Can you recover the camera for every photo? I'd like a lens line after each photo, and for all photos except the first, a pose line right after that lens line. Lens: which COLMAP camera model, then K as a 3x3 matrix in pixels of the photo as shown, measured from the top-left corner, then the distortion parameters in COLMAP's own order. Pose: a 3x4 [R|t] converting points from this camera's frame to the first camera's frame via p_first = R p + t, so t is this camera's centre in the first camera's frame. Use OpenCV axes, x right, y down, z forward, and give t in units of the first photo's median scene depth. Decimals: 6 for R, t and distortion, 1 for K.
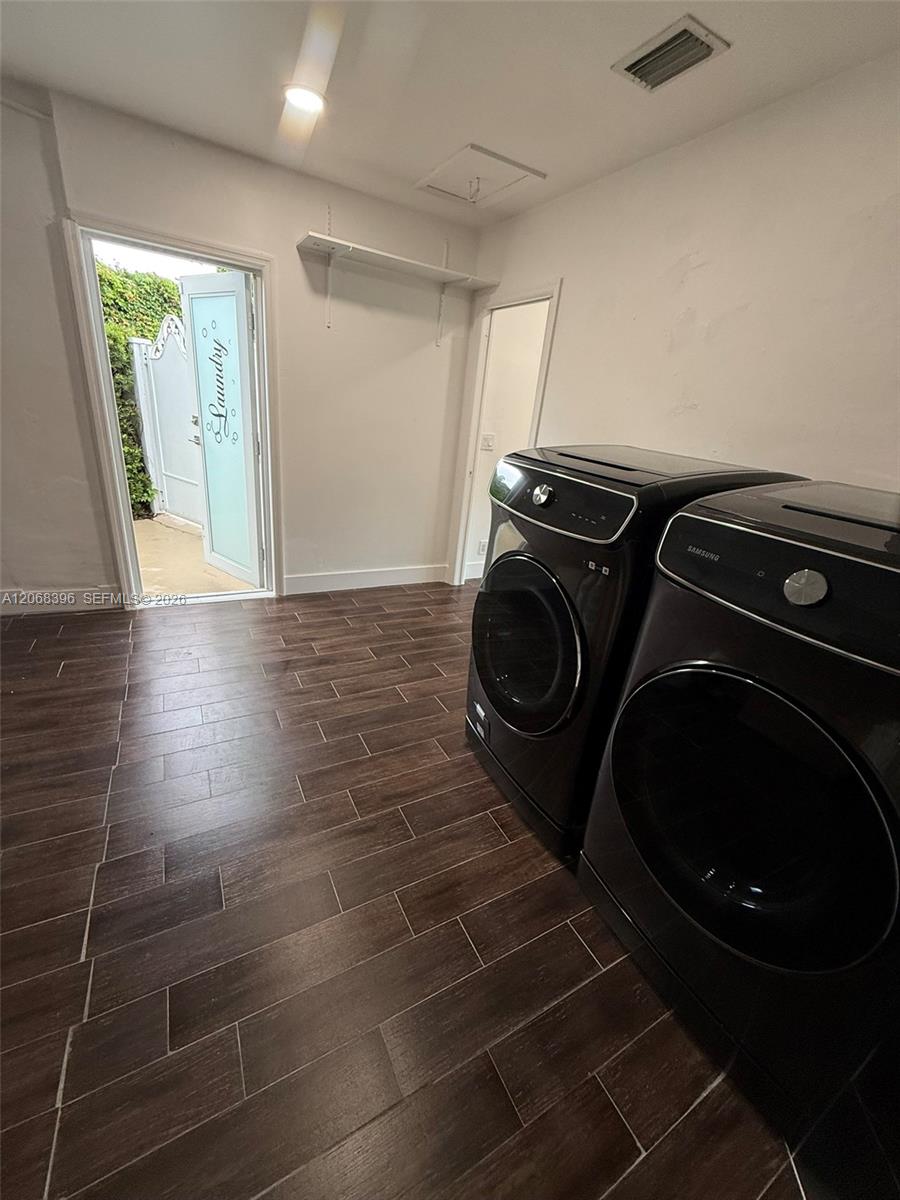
lens RADIAL K [[476.1, 0, 452.7], [0, 476.1, 596.9], [0, 0, 1]] dist [0.000609, -0.000011]
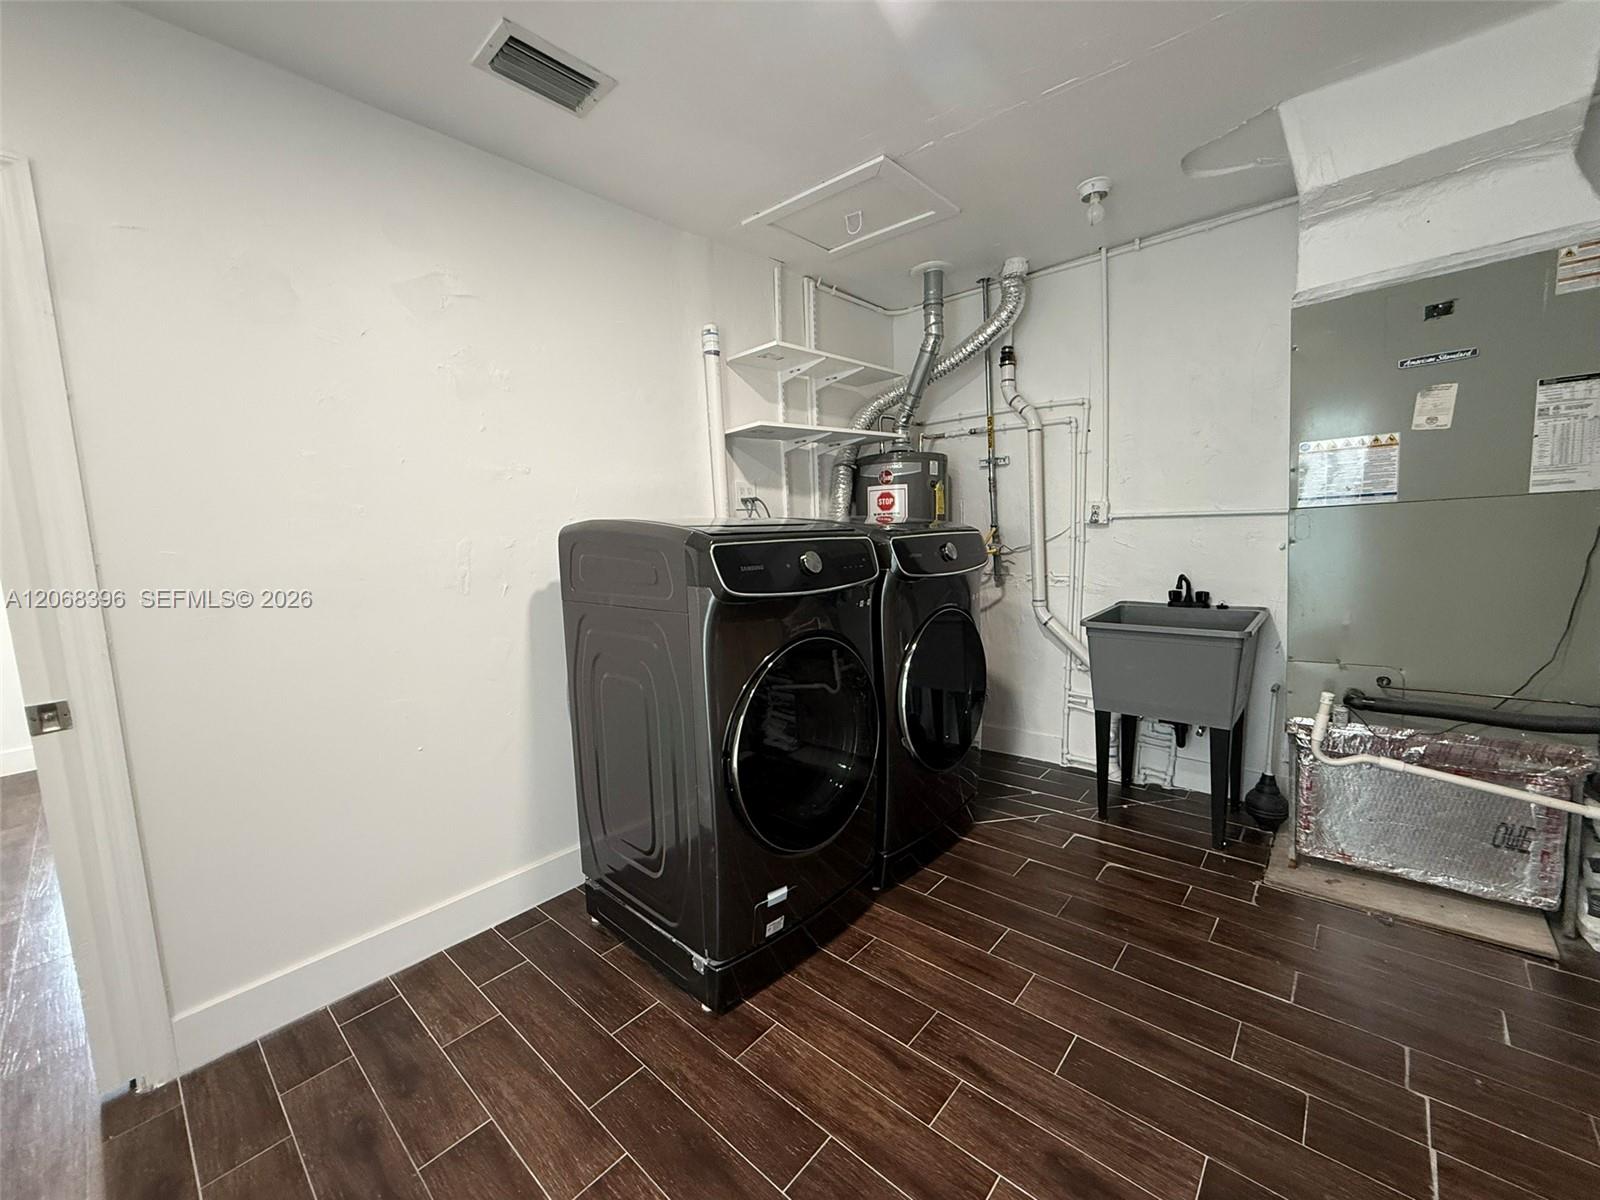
lens RADIAL K [[634.9, 0, 794.8], [0, 634.9, 600.3], [0, 0, 1]] dist [0.000609, -0.000011]
pose [[-0.330773, -0.197488, 0.922815, -0.751940], [0.353450, 0.880759, 0.315177, -0.436718], [-0.875022, 0.430421, -0.221529, 1.064144]]
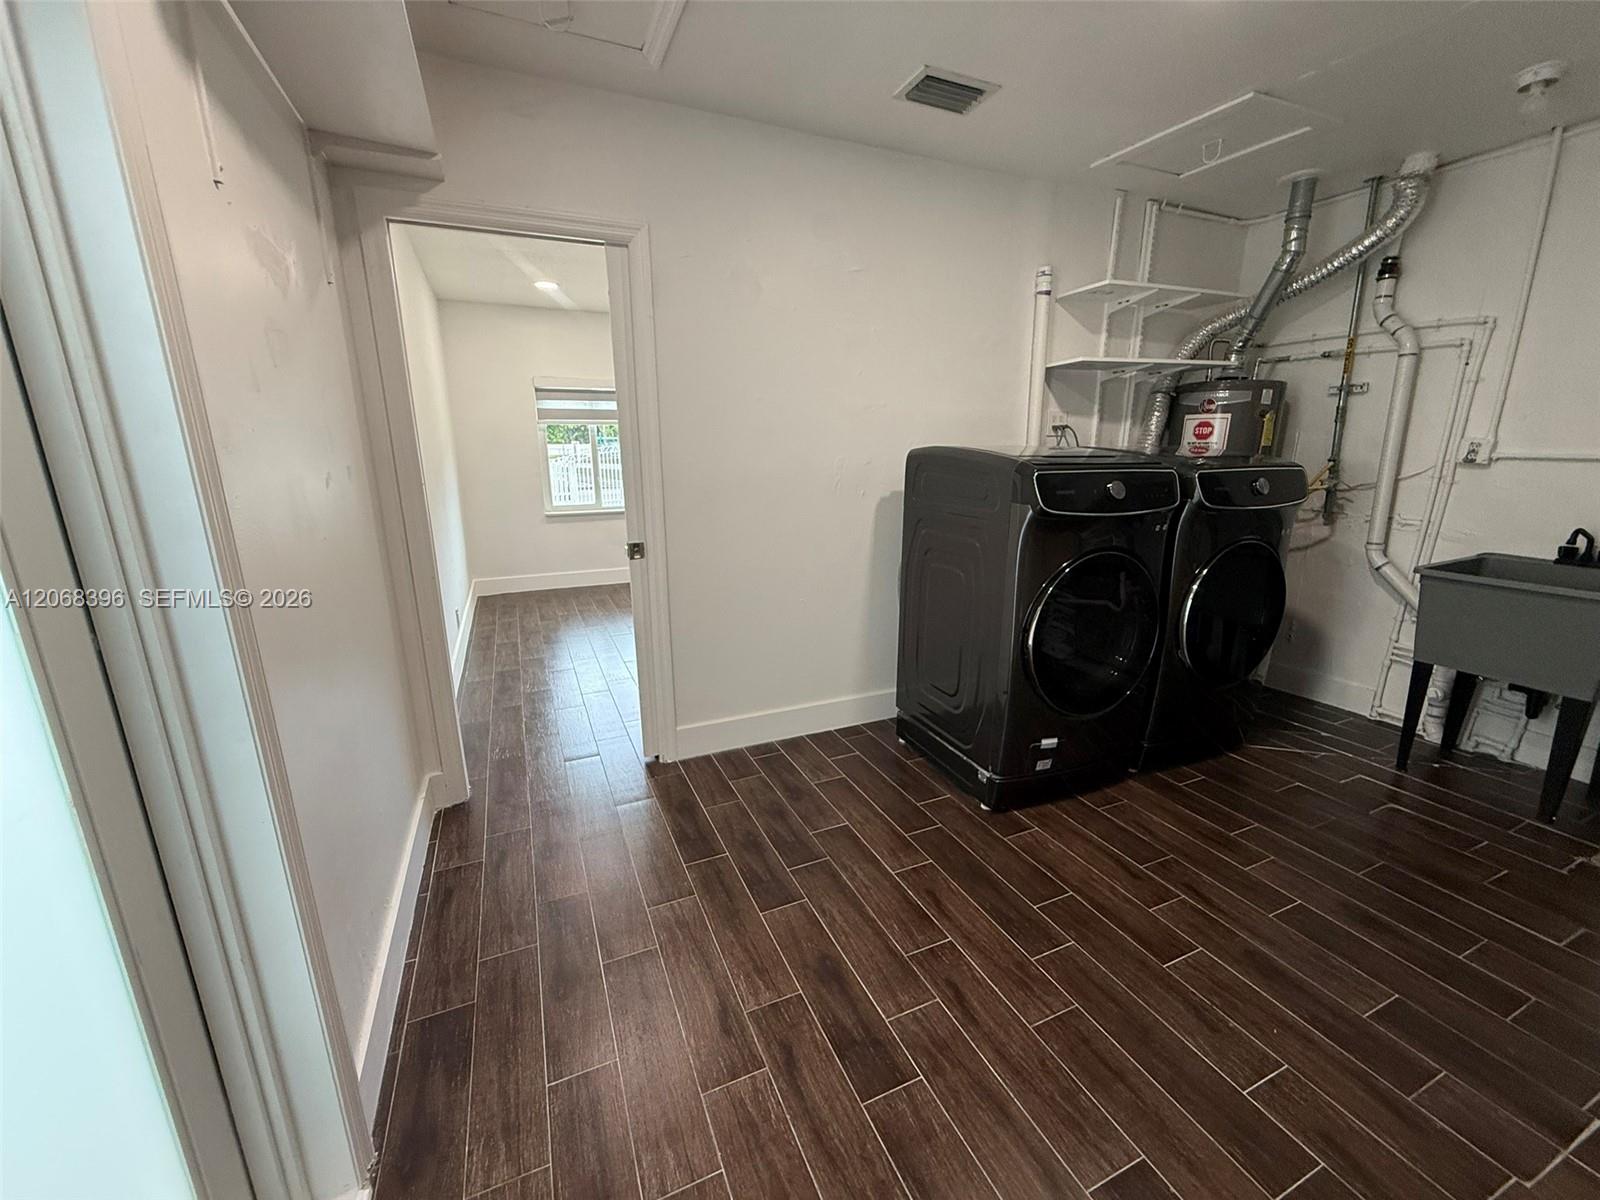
lens RADIAL K [[634.9, 0, 795.7], [0, 634.9, 598.2], [0, 0, 1]] dist [0.000609, -0.000011]
pose [[0.089187, -0.336072, 0.937604, -1.090797], [0.381650, 0.881037, 0.279493, -0.555953], [-0.919994, 0.332909, 0.206839, 1.175939]]
